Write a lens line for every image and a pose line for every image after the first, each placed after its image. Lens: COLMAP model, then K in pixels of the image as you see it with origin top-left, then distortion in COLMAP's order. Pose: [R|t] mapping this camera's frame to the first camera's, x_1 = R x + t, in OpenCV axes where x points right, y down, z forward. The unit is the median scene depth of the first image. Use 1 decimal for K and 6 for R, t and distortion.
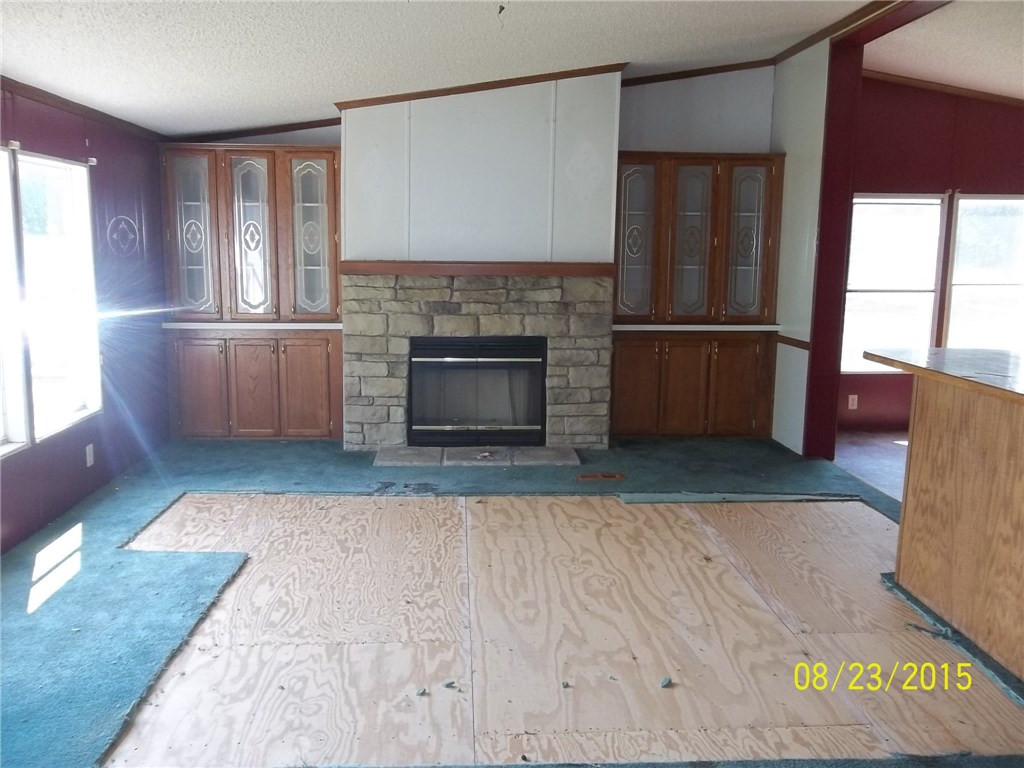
lens RADIAL K [[860.0, 0, 514.4], [0, 860.0, 381.9], [0, 0, 1]] dist [0.013453, 0.048412]
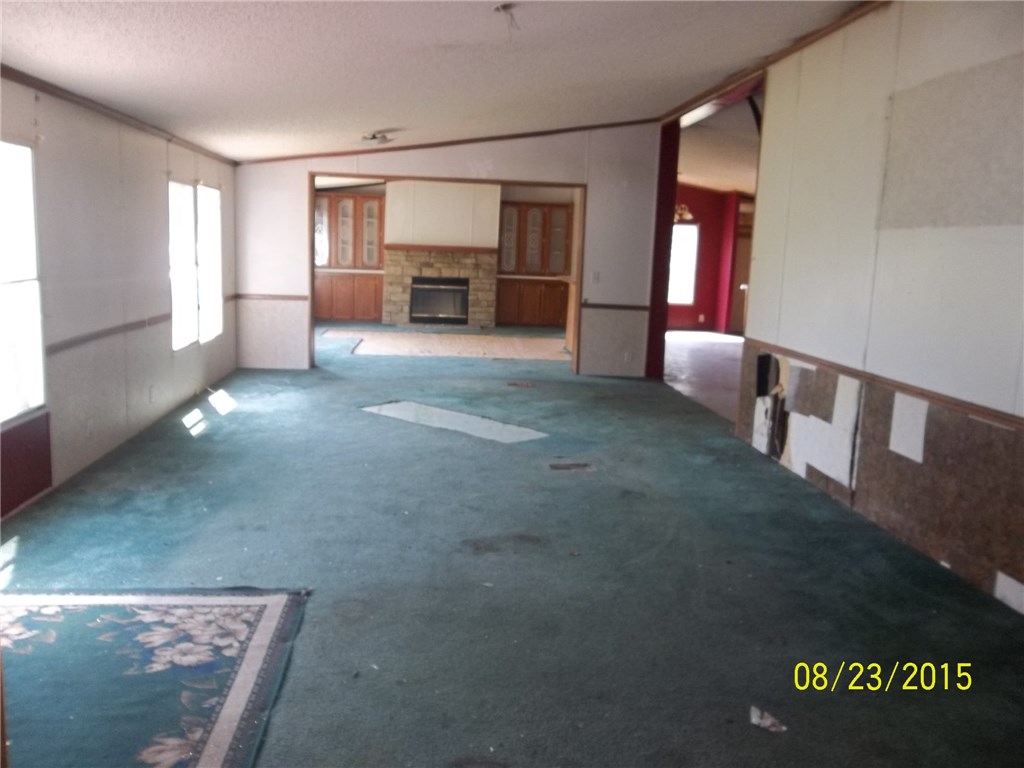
lens RADIAL K [[860.0, 0, 507.9], [0, 860.0, 384.3], [0, 0, 1]] dist [0.013453, 0.048412]
pose [[0.998913, 0.021693, 0.041266, 0.052471], [-0.021604, 0.999763, -0.002604, 0.245959], [-0.041313, 0.001710, 0.999145, -1.392032]]
